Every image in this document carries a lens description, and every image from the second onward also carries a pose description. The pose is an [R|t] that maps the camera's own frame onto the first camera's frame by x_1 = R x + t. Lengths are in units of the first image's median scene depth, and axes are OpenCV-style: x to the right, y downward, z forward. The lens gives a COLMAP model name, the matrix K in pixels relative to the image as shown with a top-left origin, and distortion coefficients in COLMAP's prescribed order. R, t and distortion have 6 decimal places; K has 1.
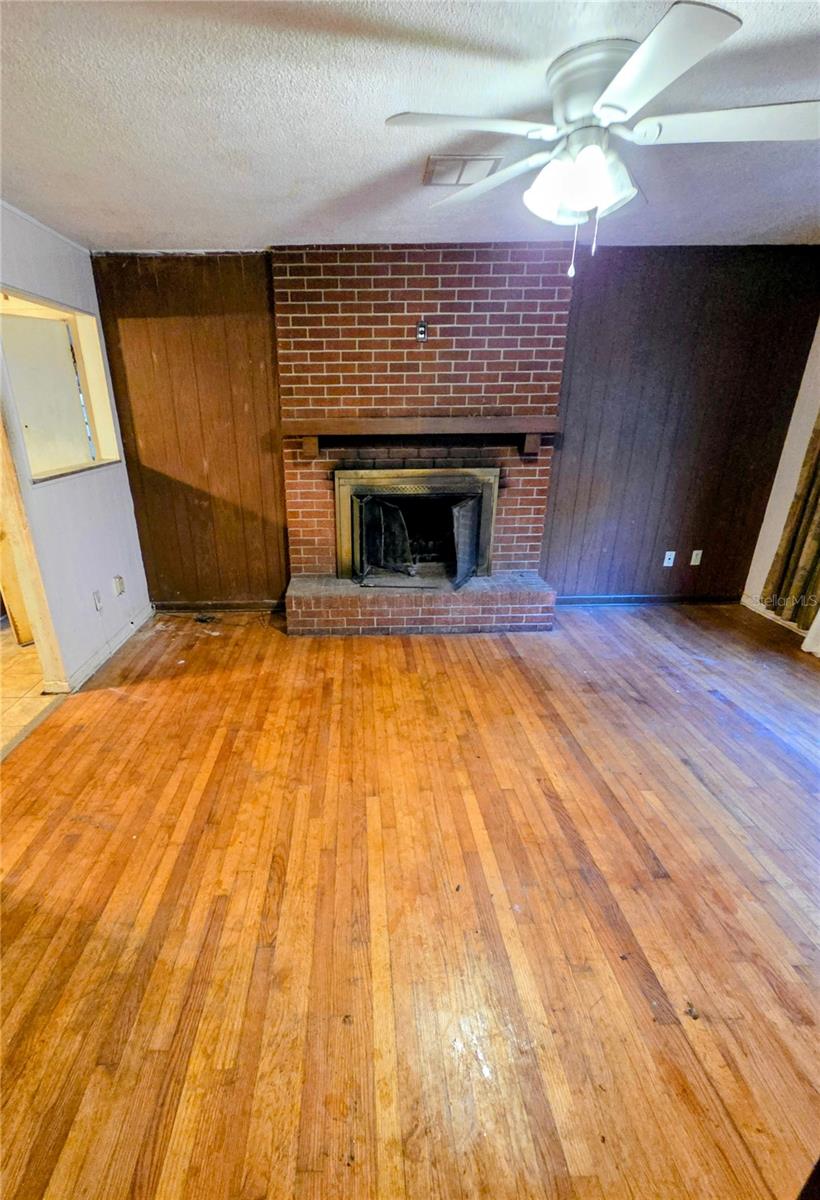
lens RADIAL K [[532.3, 0, 361.7], [0, 532.3, 640.5], [0, 0, 1]] dist [-0.004967, 0.000746]
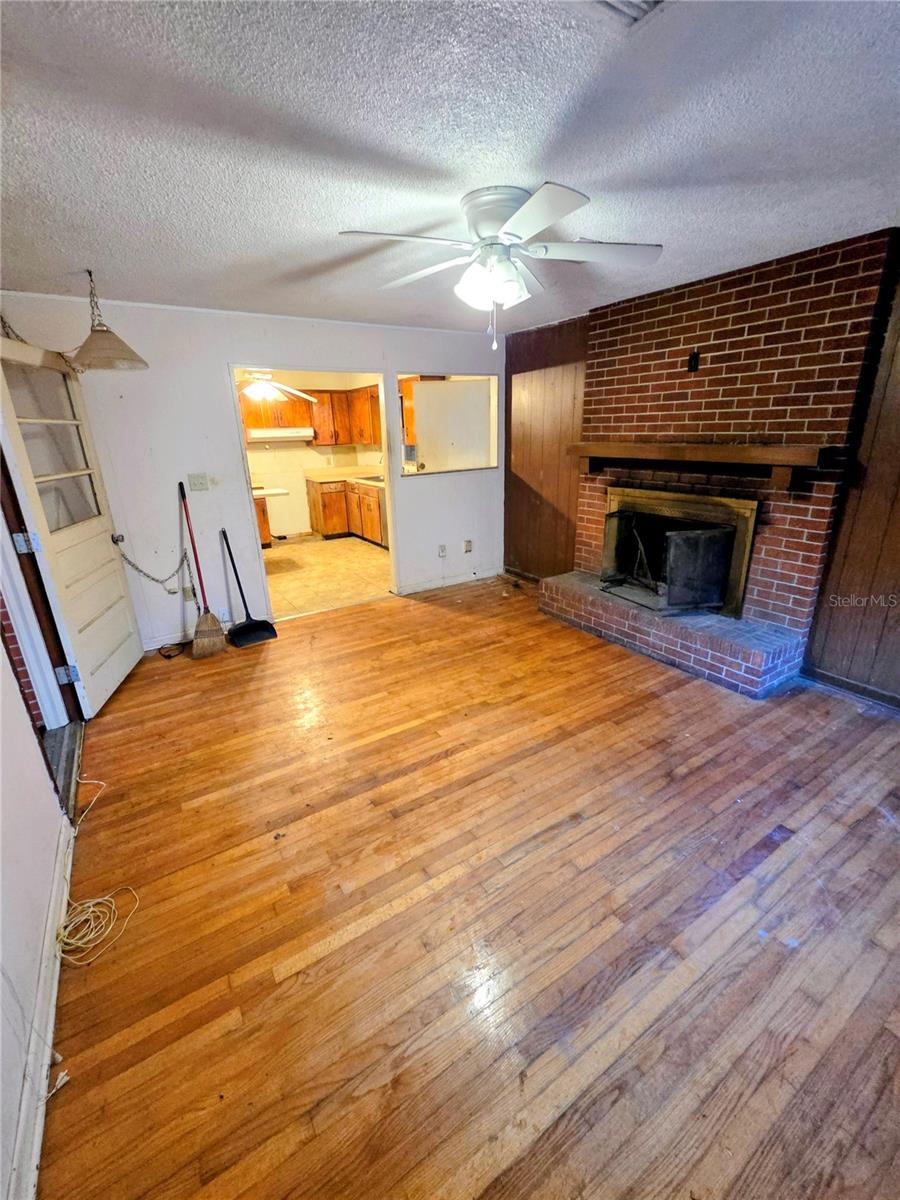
lens RADIAL K [[499.7, 0, 460.1], [0, 499.7, 603.9], [0, 0, 1]] dist [0.003397, -0.000327]
pose [[0.537336, 0.278999, -0.795883, 0.774474], [-0.318574, 0.940926, 0.114761, -0.113331], [0.780885, 0.191882, 0.594474, 0.171061]]
